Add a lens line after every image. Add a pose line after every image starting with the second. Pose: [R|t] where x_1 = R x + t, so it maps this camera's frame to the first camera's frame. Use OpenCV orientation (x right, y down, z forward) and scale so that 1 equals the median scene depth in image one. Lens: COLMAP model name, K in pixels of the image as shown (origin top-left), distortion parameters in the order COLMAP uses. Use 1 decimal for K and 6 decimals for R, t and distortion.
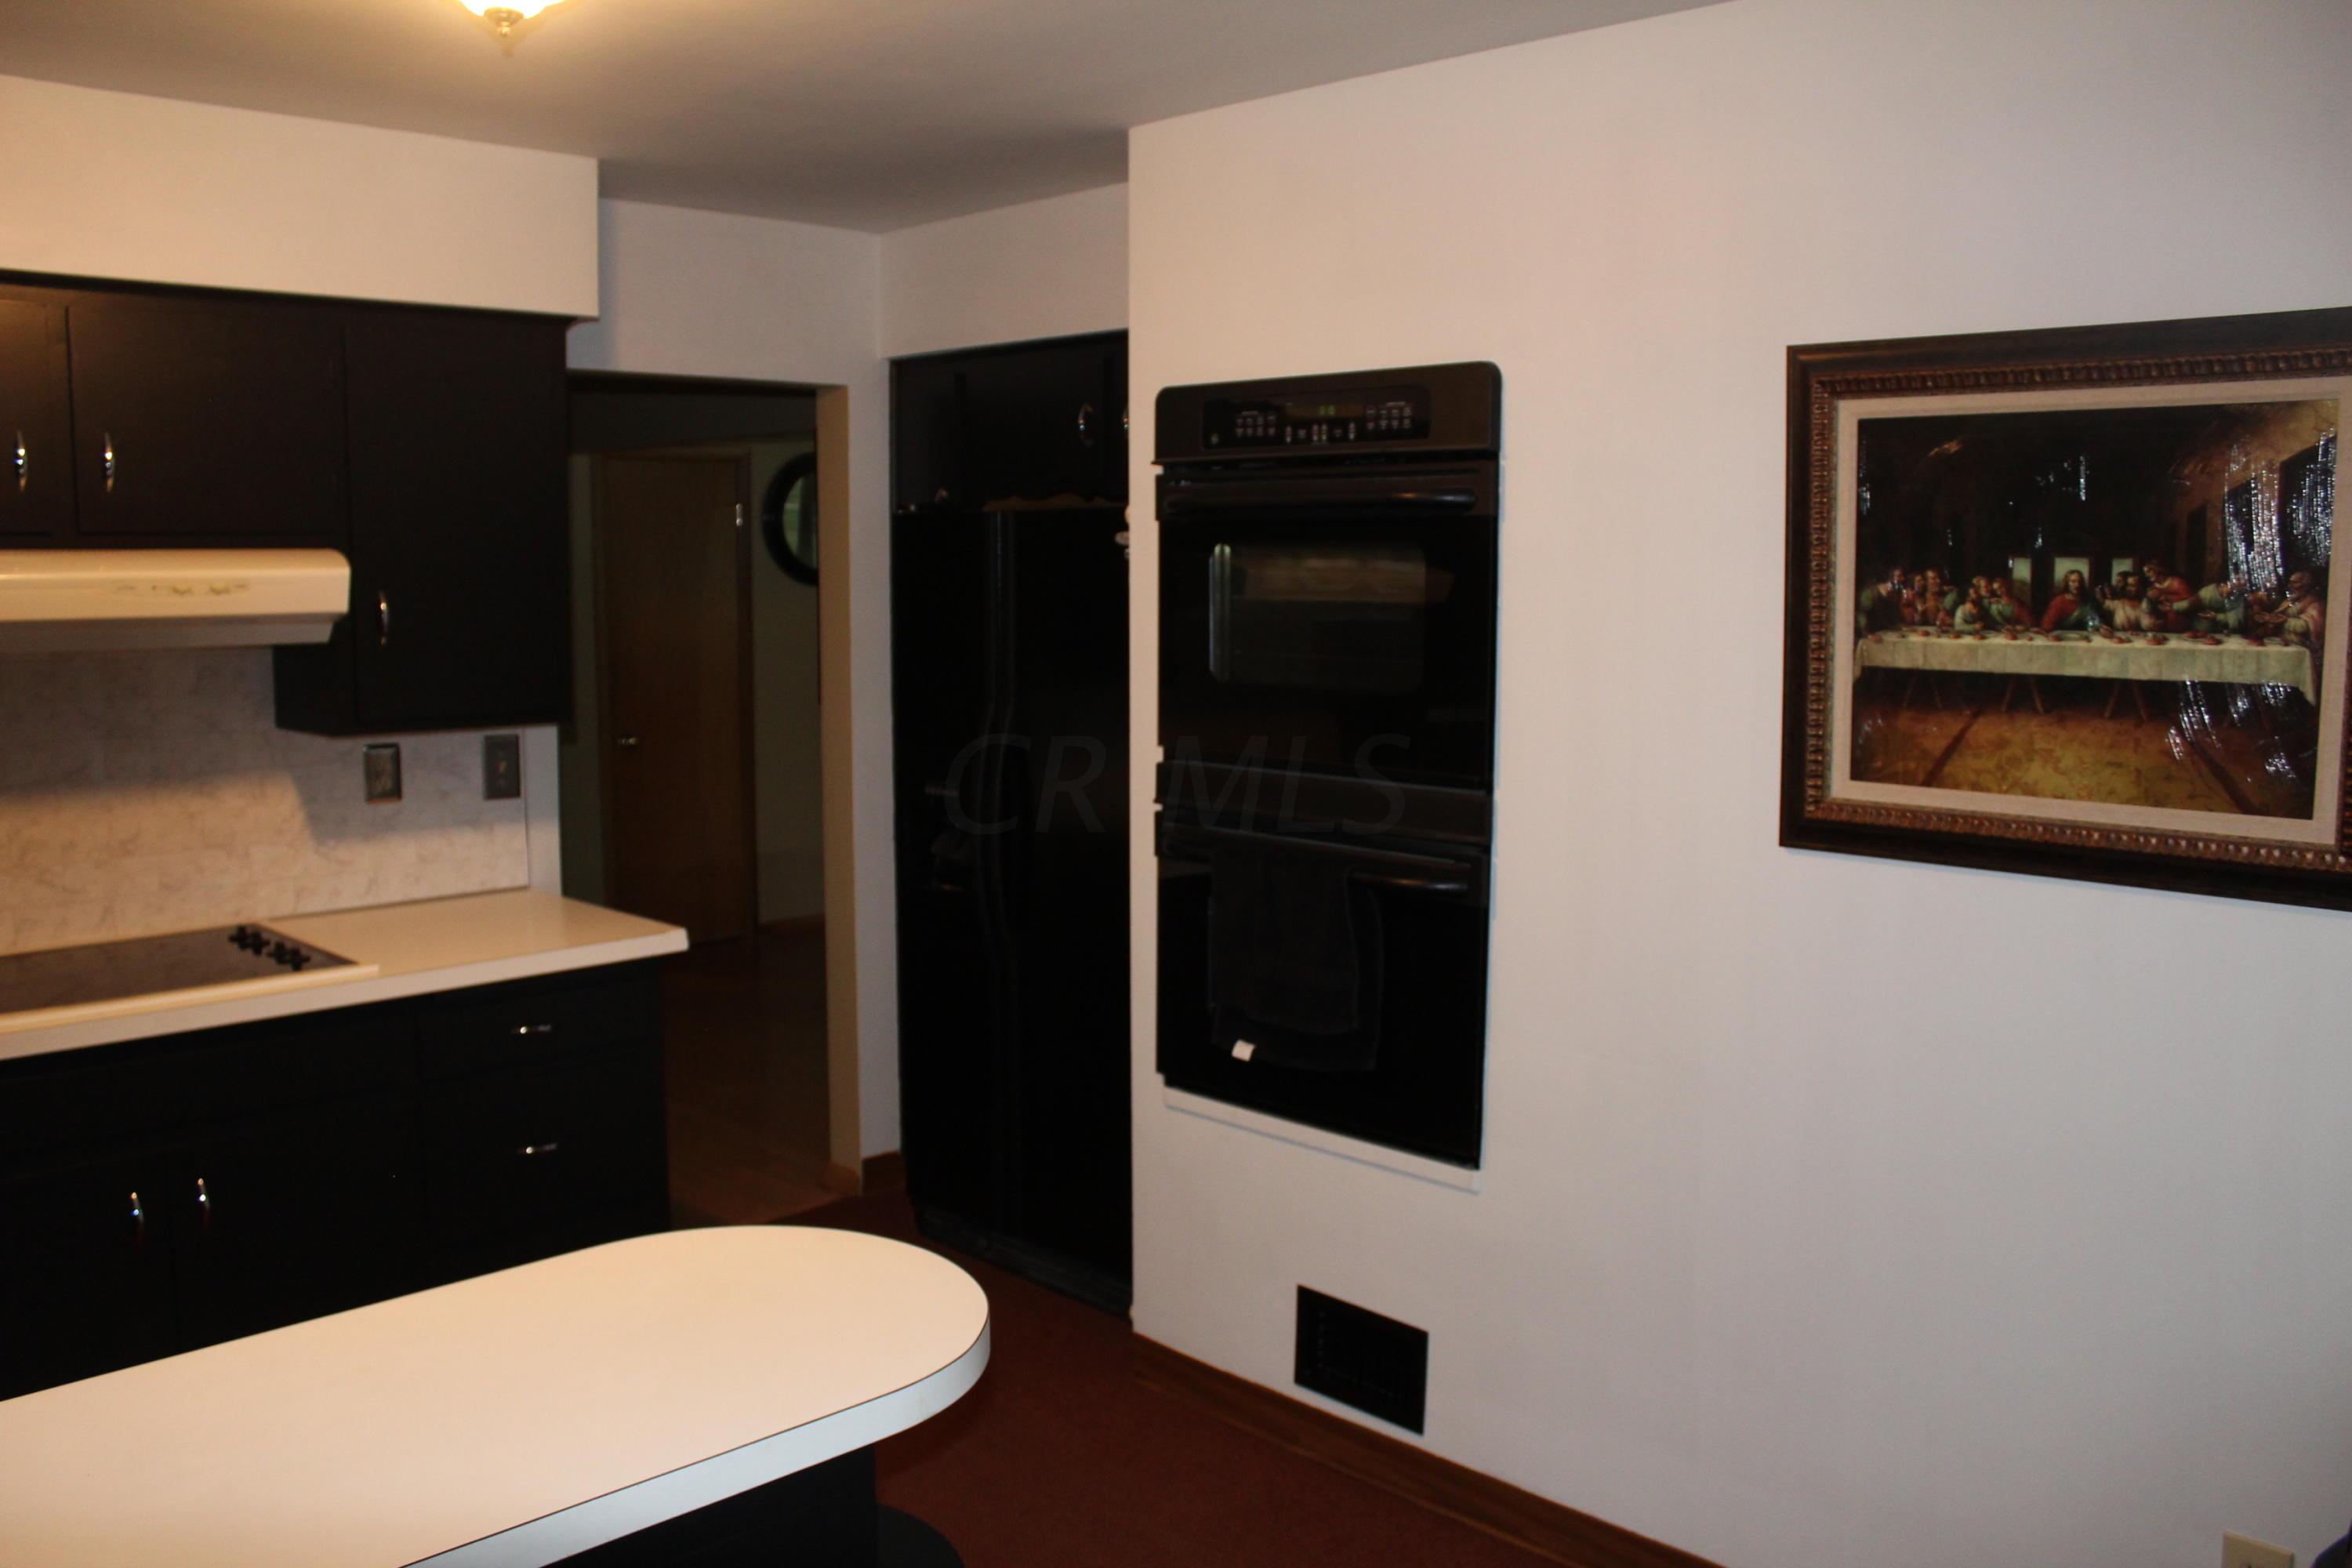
lens RADIAL K [[1938.0, 0, 1162.1], [0, 1938.0, 796.7], [0, 0, 1]] dist [-0.170189, 0.147829]
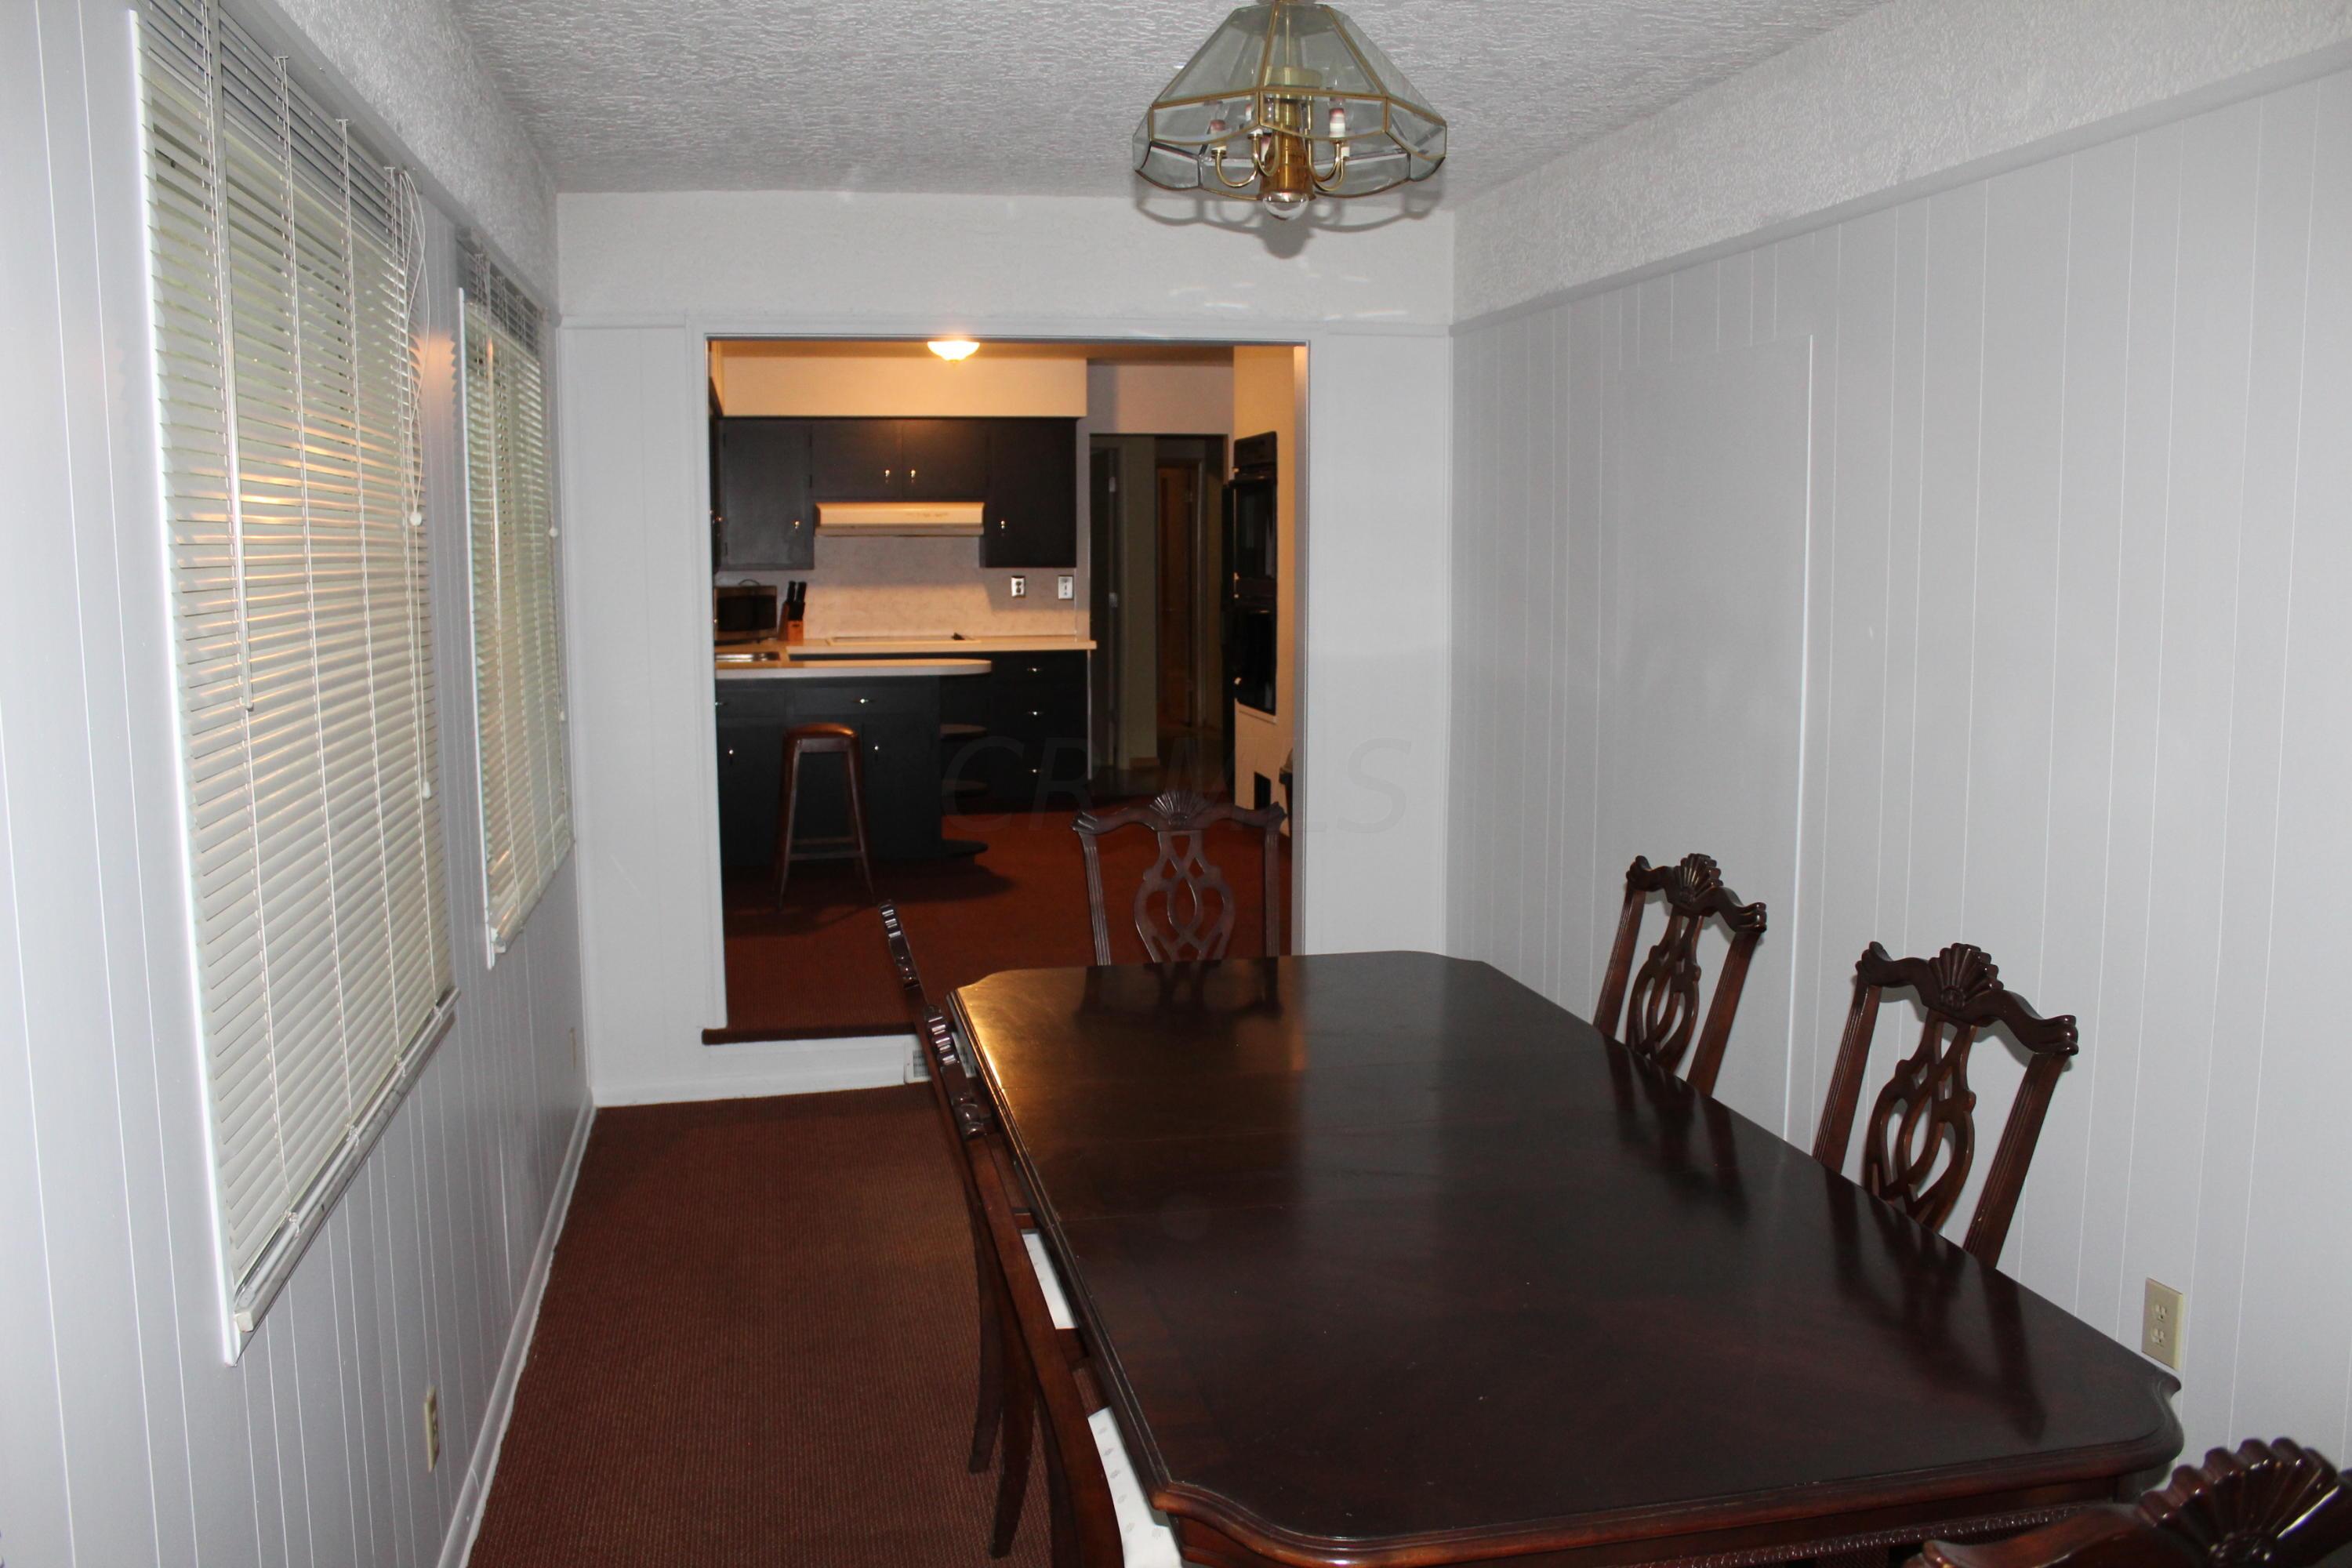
lens RADIAL K [[1938.0, 0, 1162.1], [0, 1938.0, 796.7], [0, 0, 1]] dist [-0.170189, 0.147829]
pose [[0.833054, 0.066868, -0.549136, 1.318685], [-0.058686, 0.997748, 0.032468, 0.191190], [0.550071, 0.005179, 0.835102, -1.203852]]
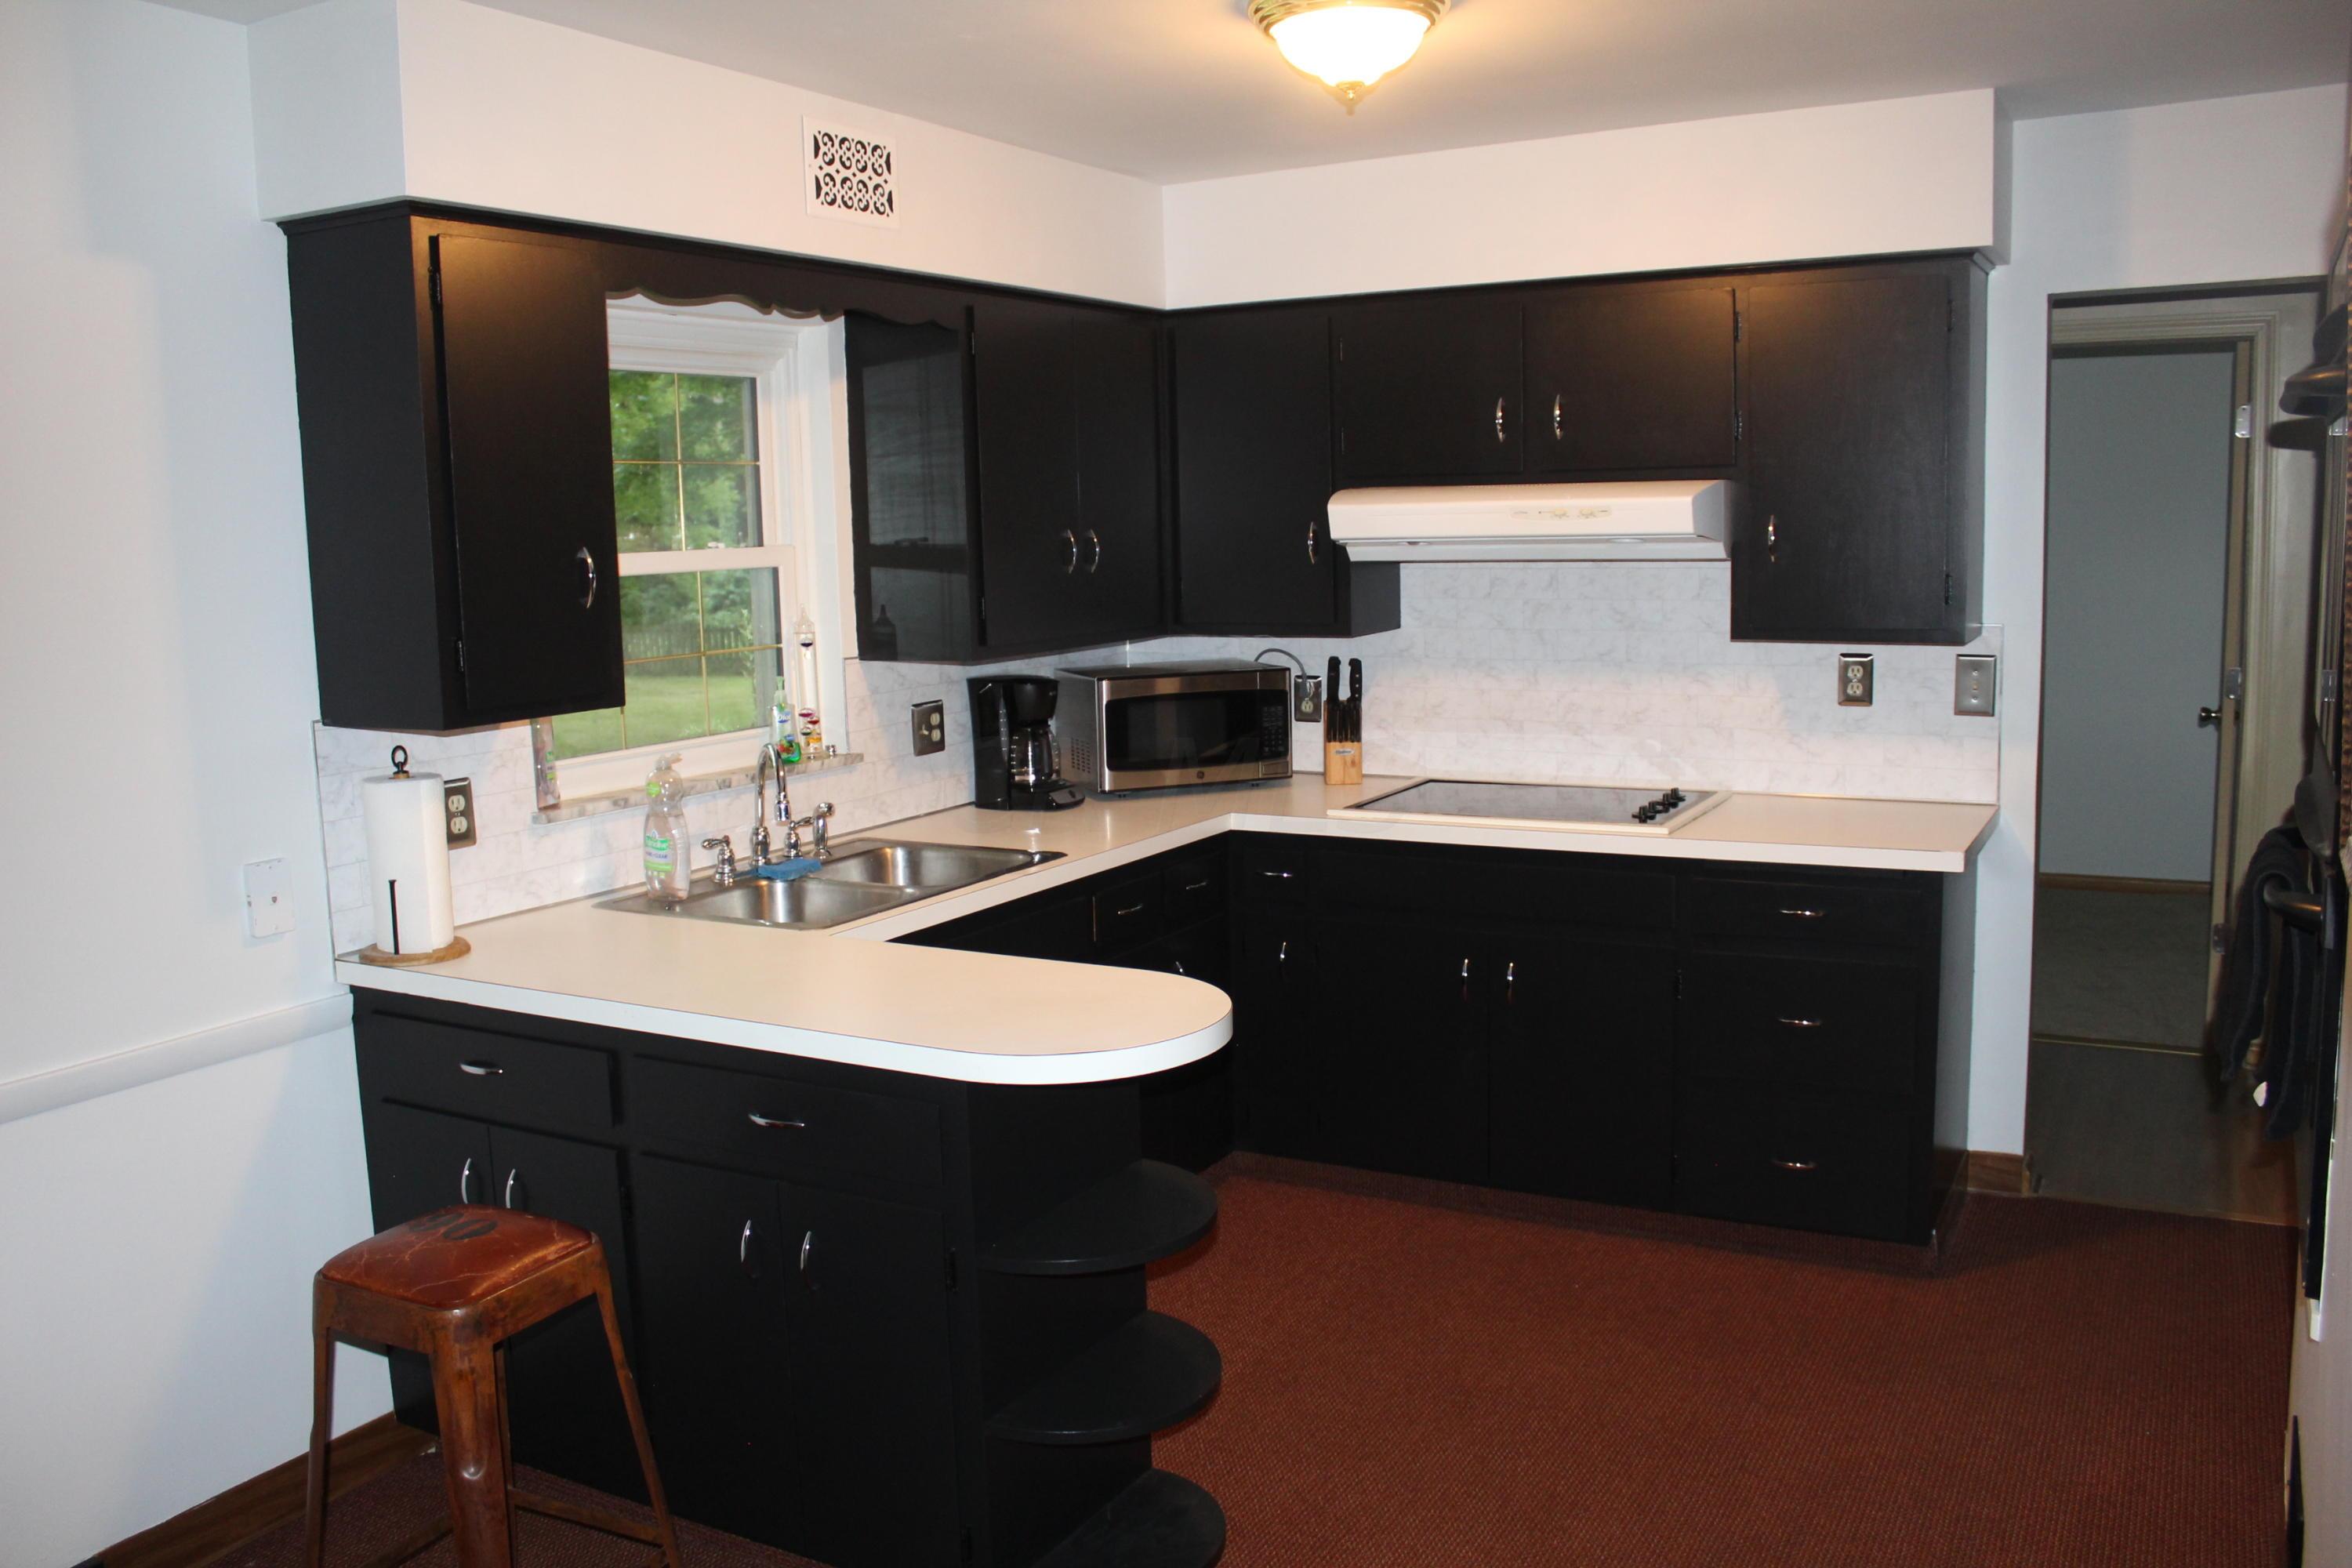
lens RADIAL K [[1938.0, 0, 1162.1], [0, 1938.0, 796.7], [0, 0, 1]] dist [-0.170189, 0.147829]
pose [[0.247408, 0.129007, -0.960285, 0.592433], [-0.087932, 0.989996, 0.110344, -0.032889], [0.964913, 0.057140, 0.256276, 0.335843]]
